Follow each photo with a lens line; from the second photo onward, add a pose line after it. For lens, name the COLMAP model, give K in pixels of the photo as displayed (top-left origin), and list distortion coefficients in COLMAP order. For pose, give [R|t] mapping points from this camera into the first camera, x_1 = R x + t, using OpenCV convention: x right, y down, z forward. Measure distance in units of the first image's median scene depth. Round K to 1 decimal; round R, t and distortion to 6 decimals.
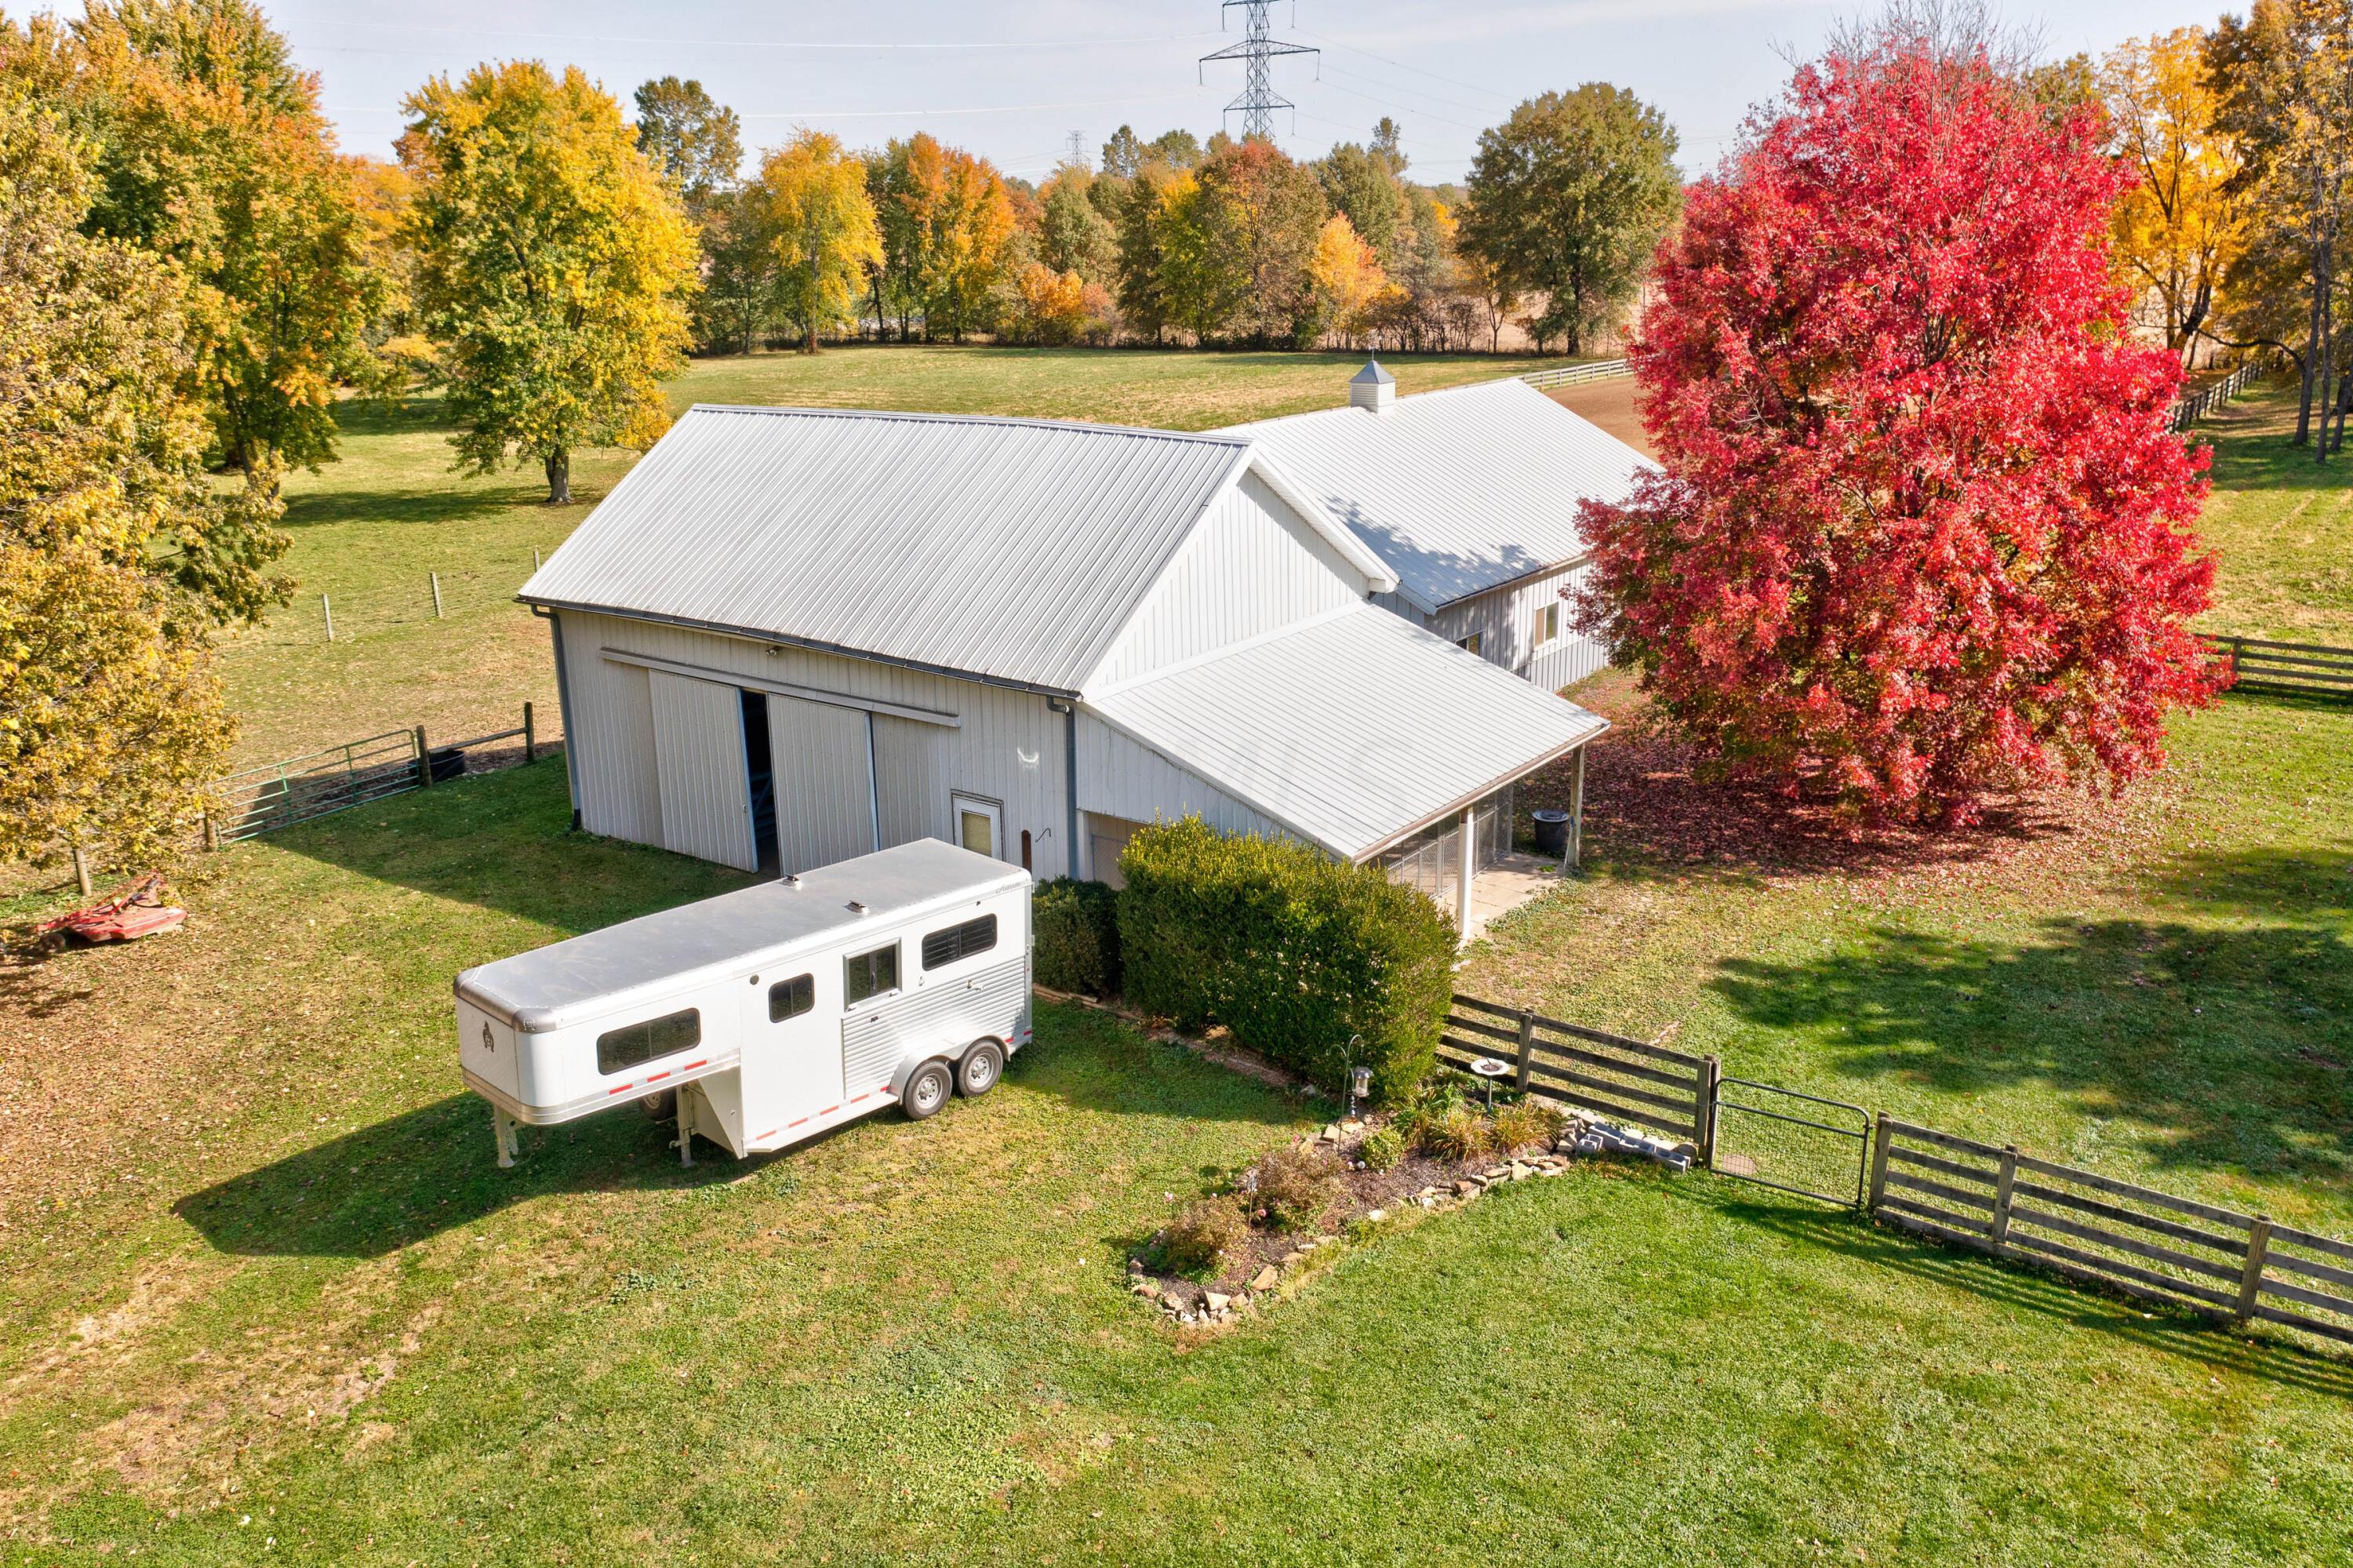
lens RADIAL K [[1847.3, 0, 1173.4], [0, 1847.3, 768.9], [0, 0, 1]] dist [-0.008172, -0.012996]
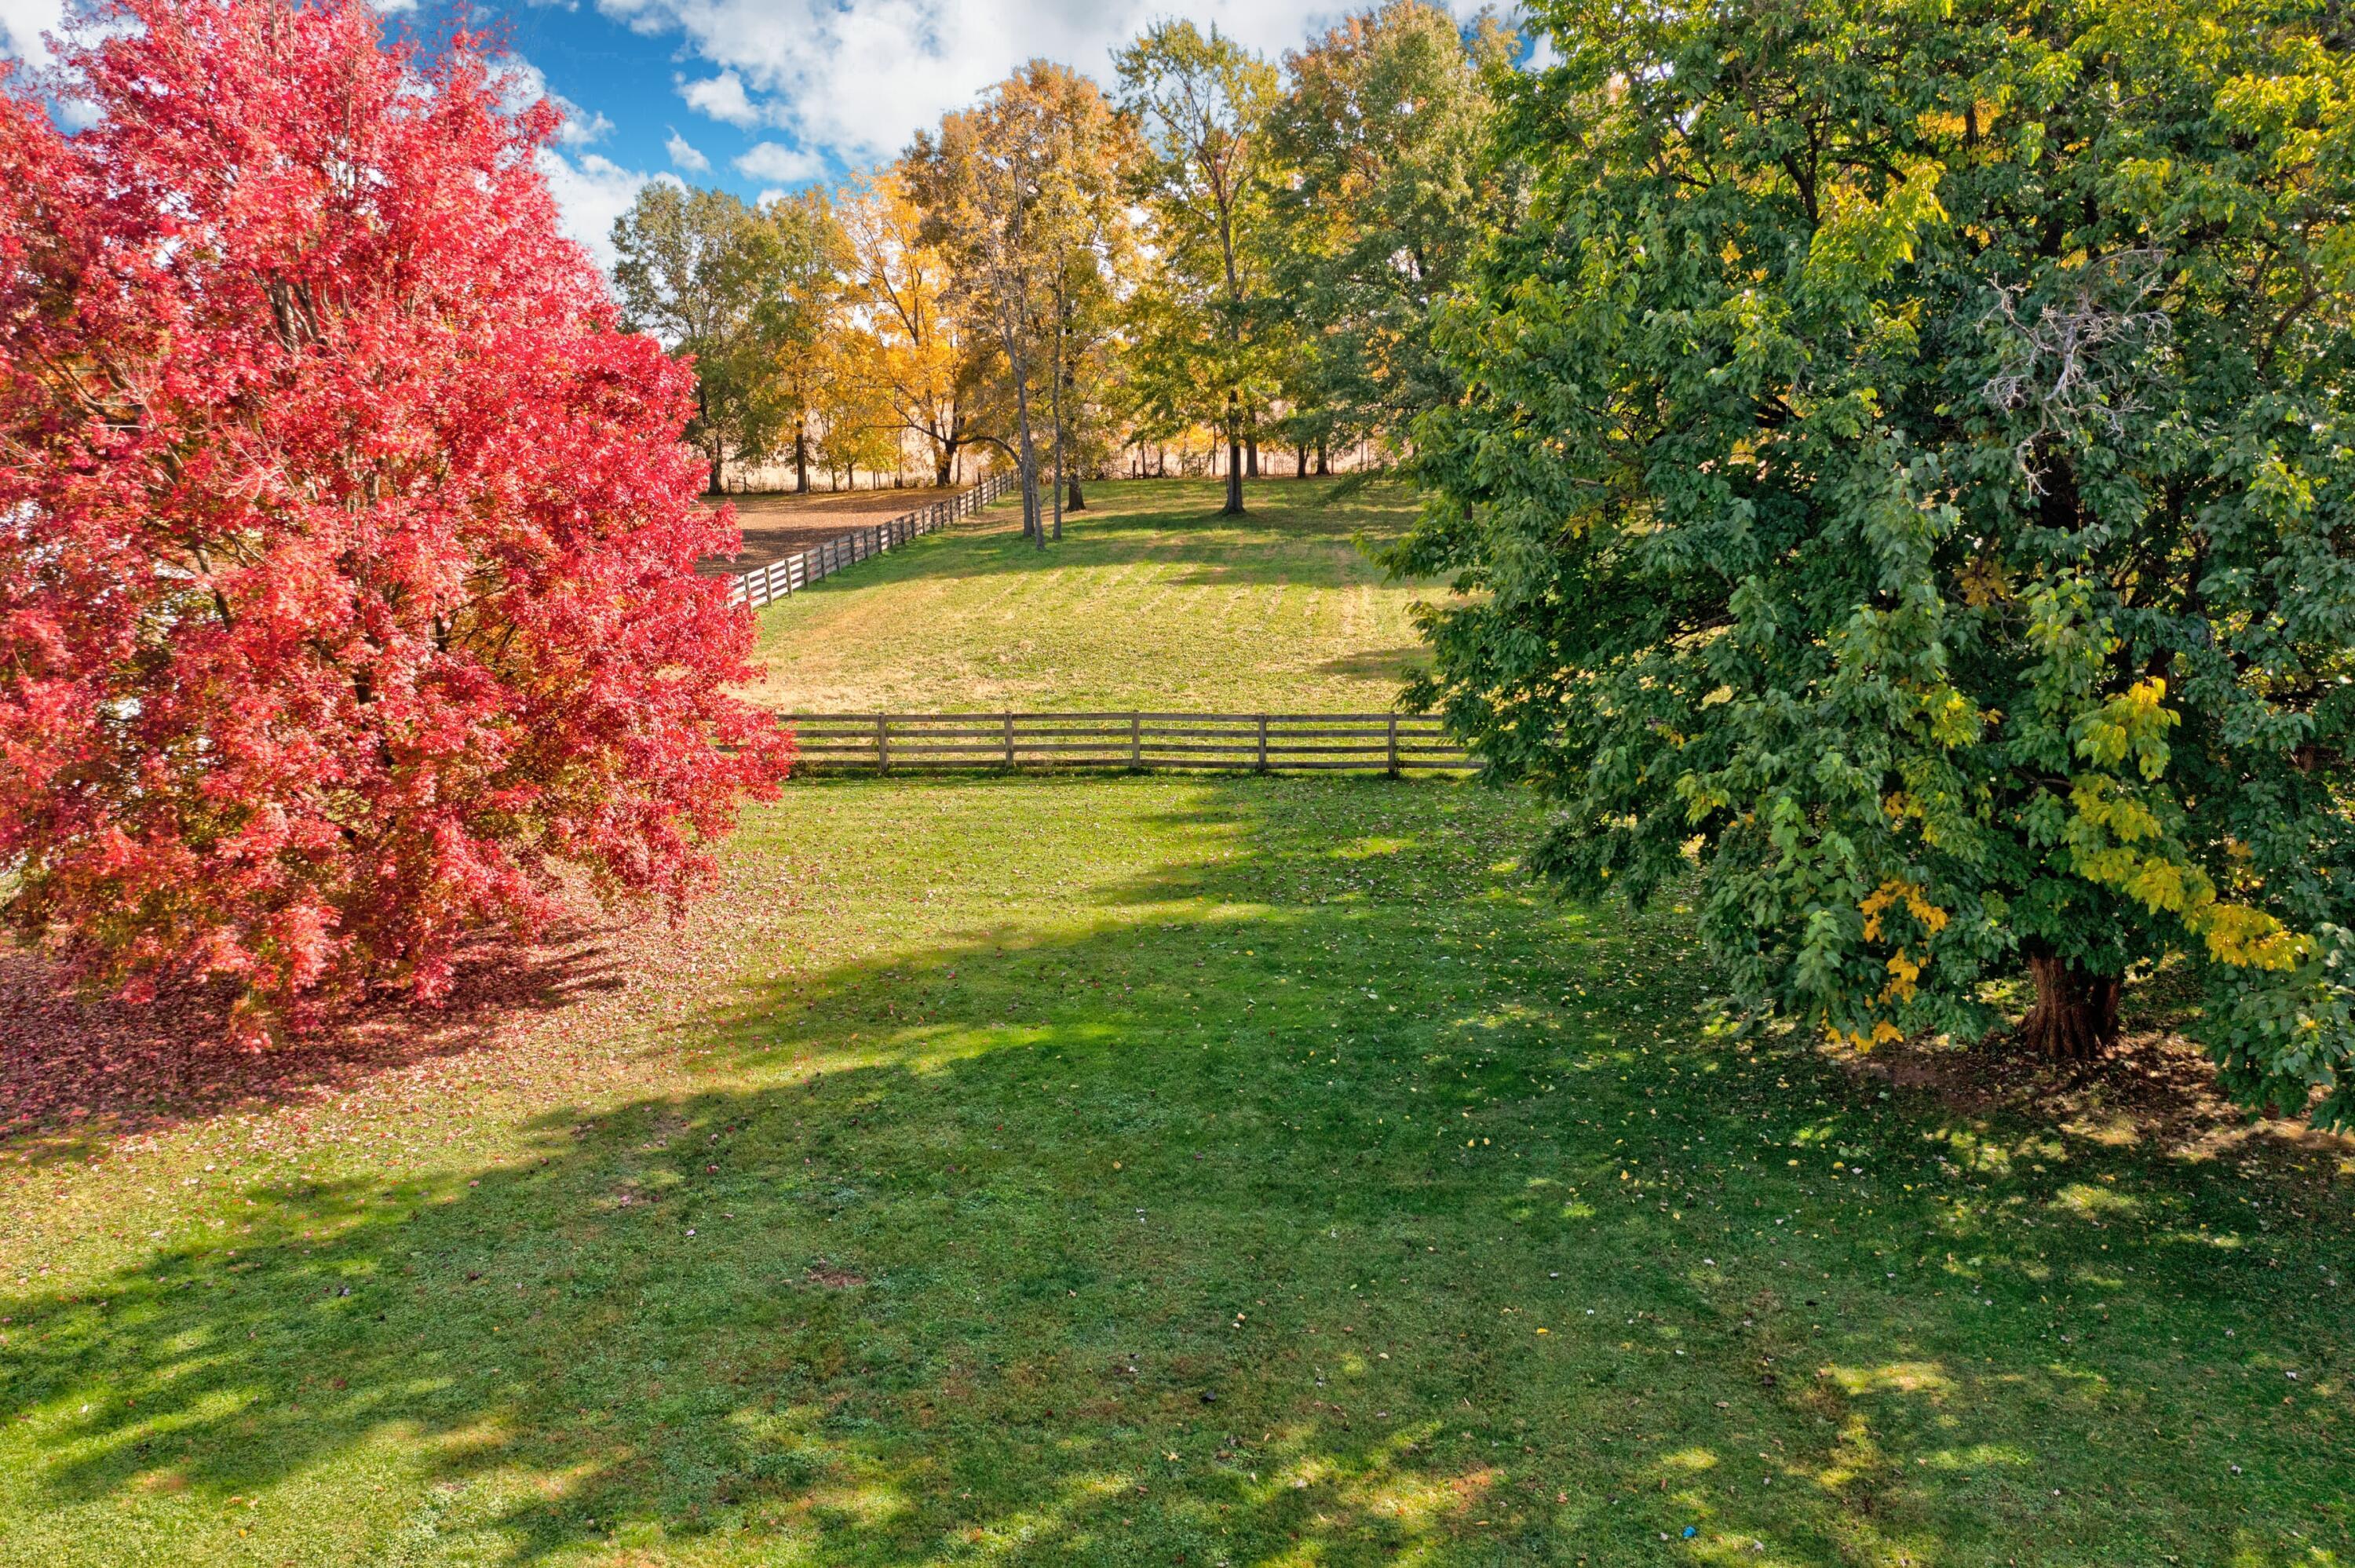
lens RADIAL K [[1848.5, 0, 1182.2], [0, 1848.5, 790.2], [0, 0, 1]] dist [-0.008172, -0.012996]
pose [[0.841214, -0.116753, 0.527946, 0.309583], [0.157560, 0.986965, -0.032788, 0.018893], [-0.517237, 0.110765, 0.848645, 0.256682]]
